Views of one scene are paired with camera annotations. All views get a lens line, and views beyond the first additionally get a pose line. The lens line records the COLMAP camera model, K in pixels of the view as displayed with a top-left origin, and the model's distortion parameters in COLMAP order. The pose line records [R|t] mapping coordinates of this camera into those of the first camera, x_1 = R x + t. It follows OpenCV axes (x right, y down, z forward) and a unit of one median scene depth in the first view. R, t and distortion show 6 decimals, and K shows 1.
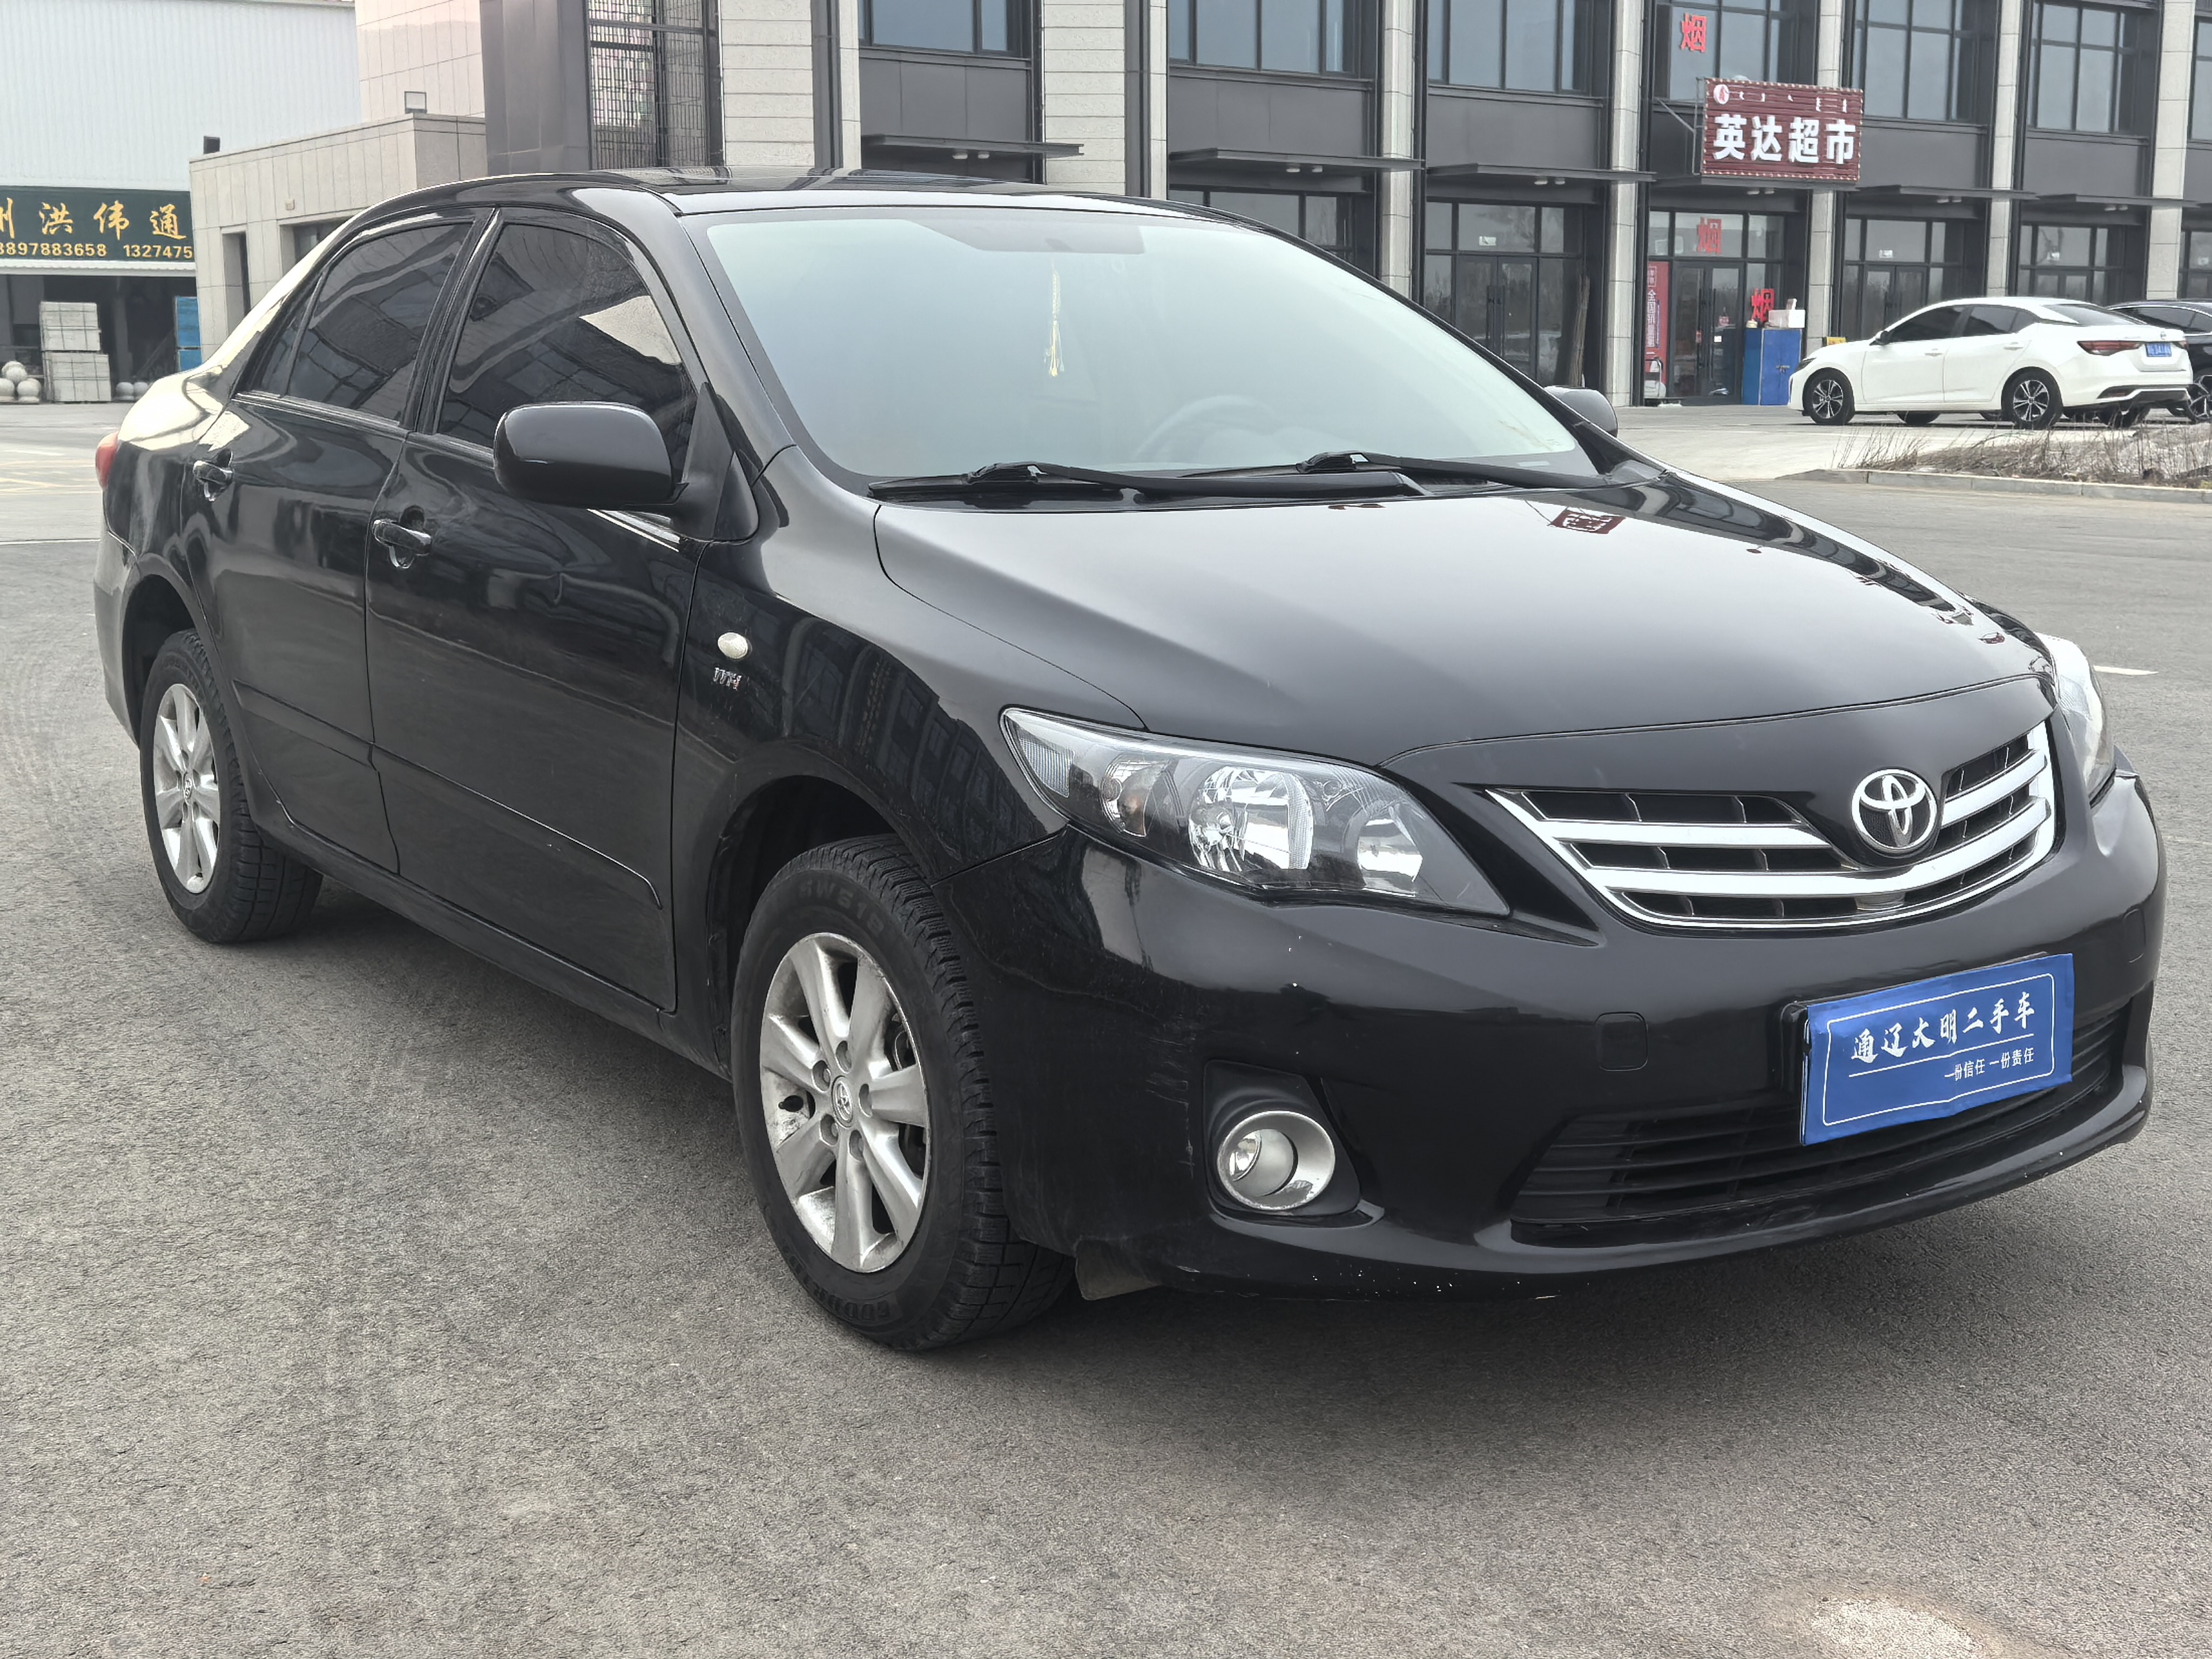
lens RADIAL K [[2734.5, 0, 1105.4], [0, 2734.5, 827.6], [0, 0, 1]] dist [0.067564, 0.000000]
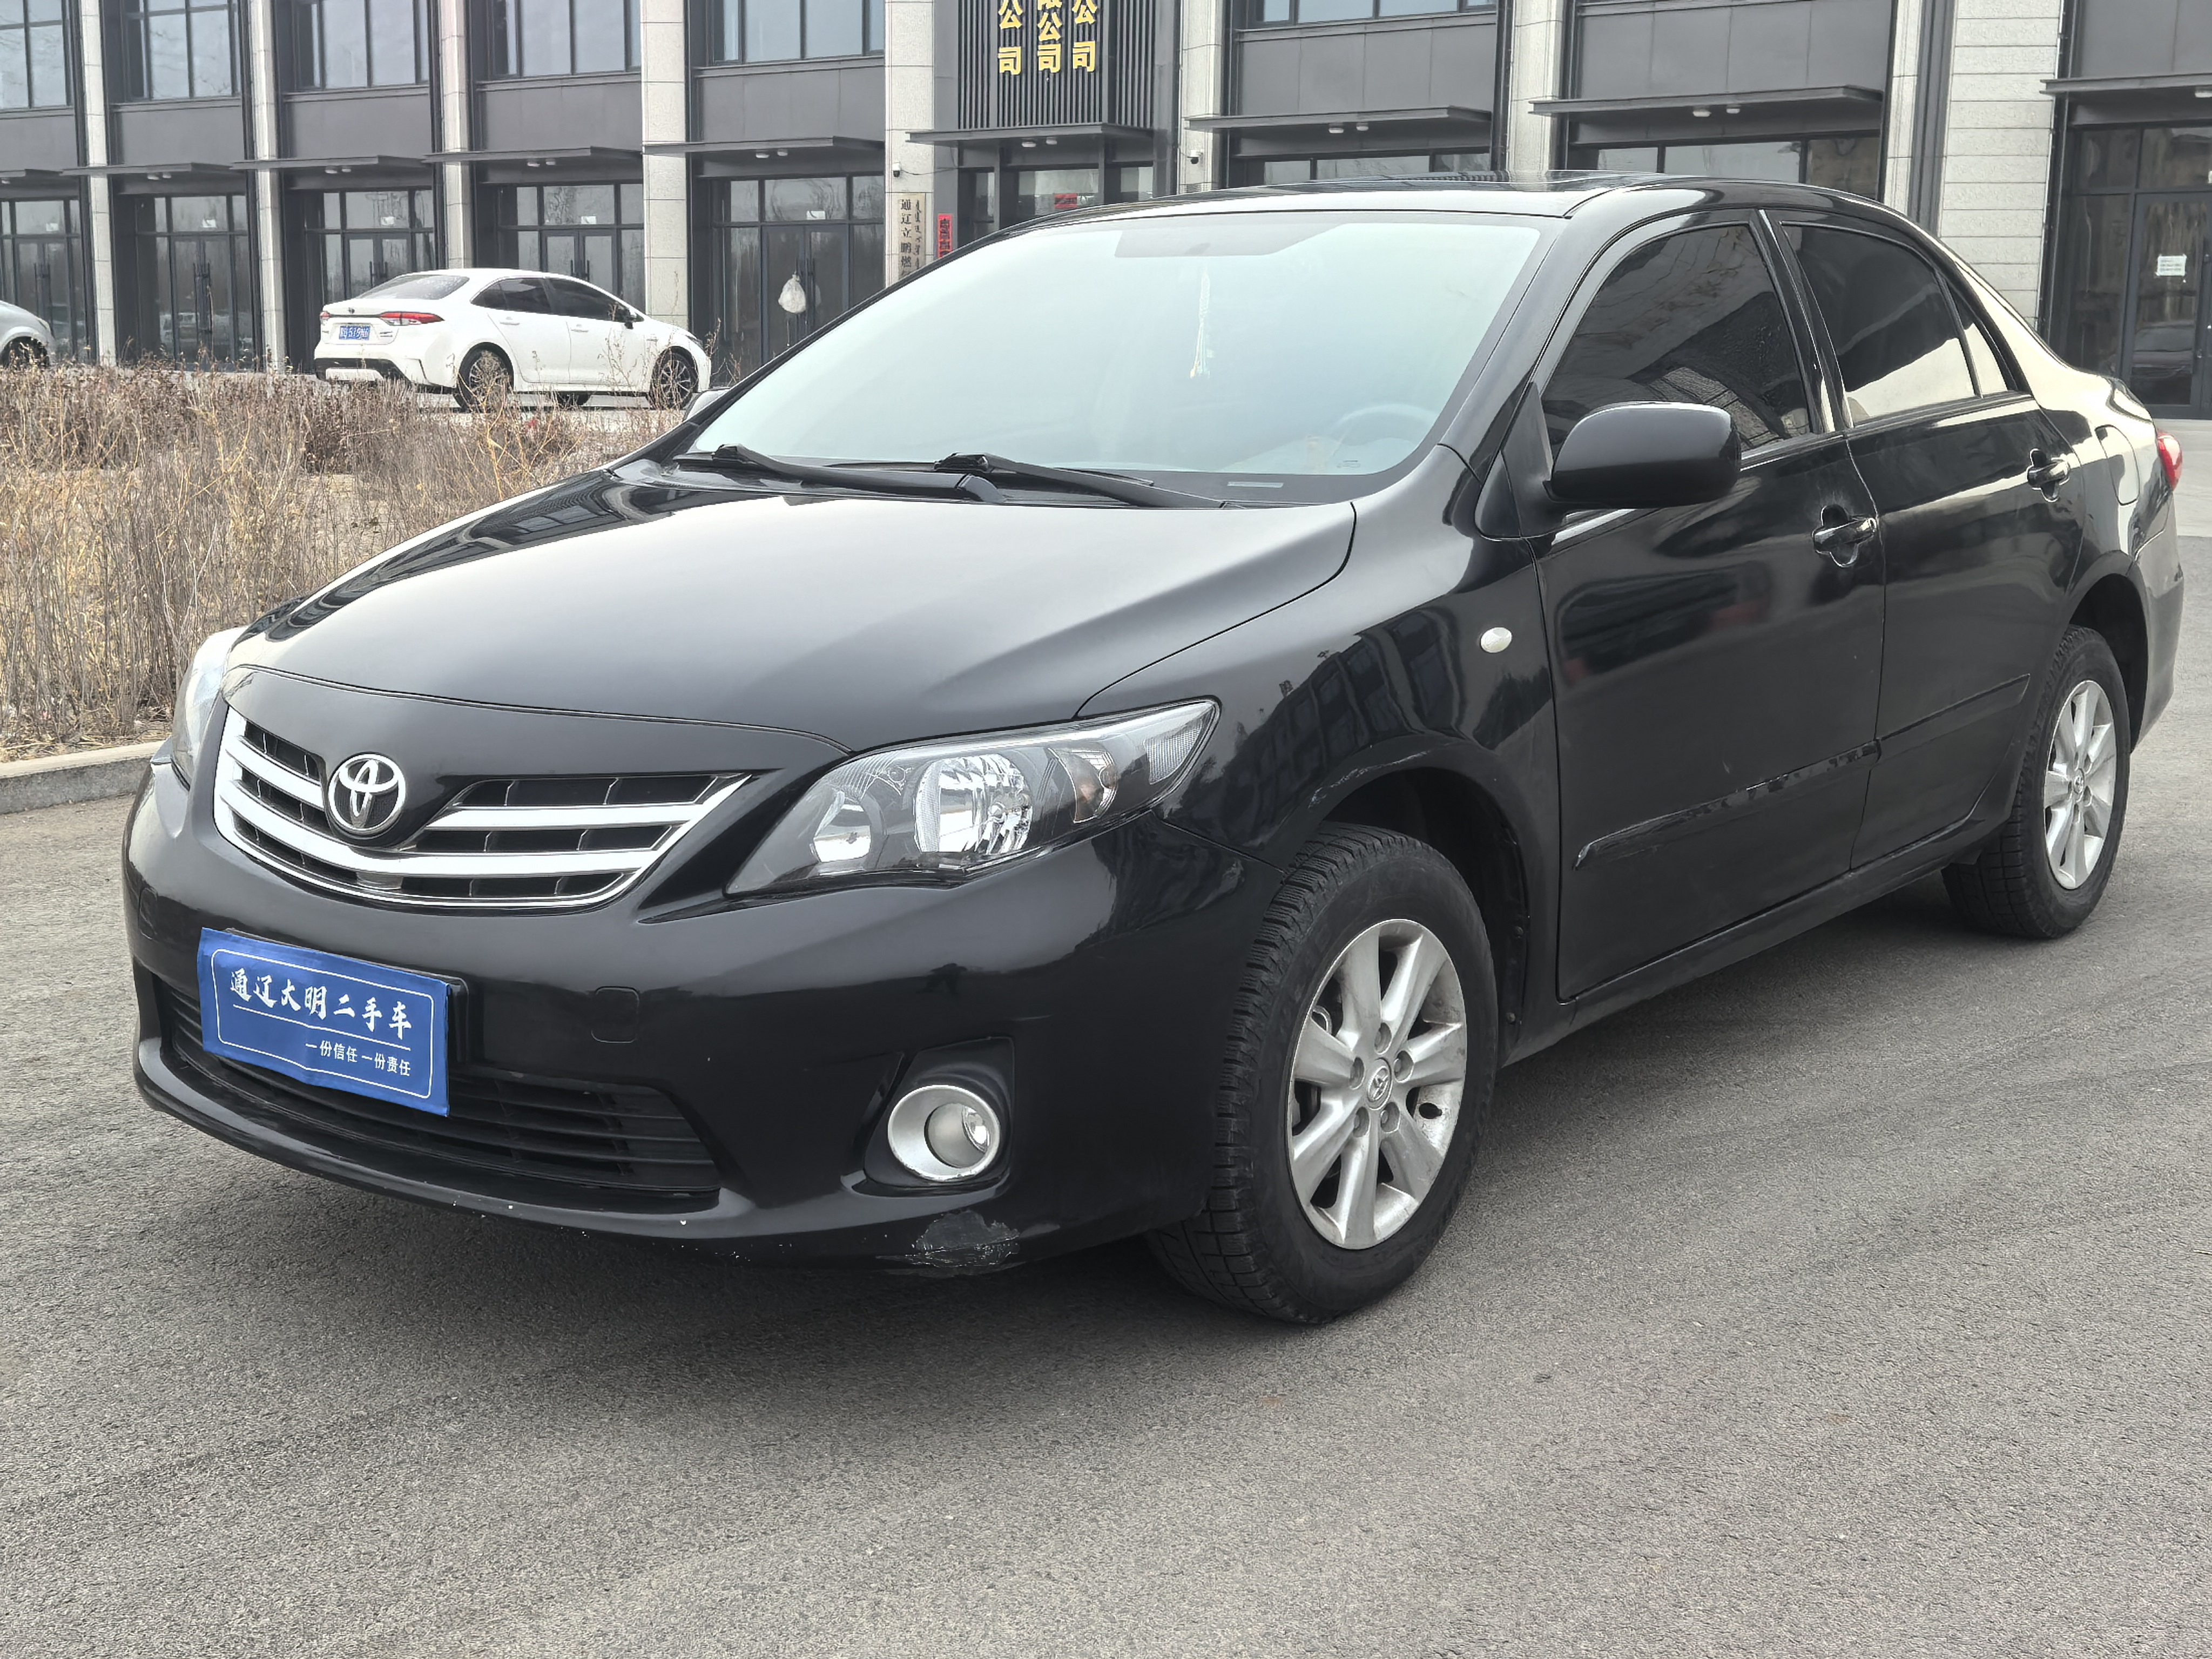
lens RADIAL K [[2734.5, 0, 1108.0], [0, 2734.5, 825.1], [0, 0, 1]] dist [0.067564, 0.000000]
pose [[0.285290, 0.171485, -0.942975, 1.337164], [-0.171563, 0.977110, 0.125787, -0.172047], [0.942961, 0.125894, 0.308180, 0.933074]]
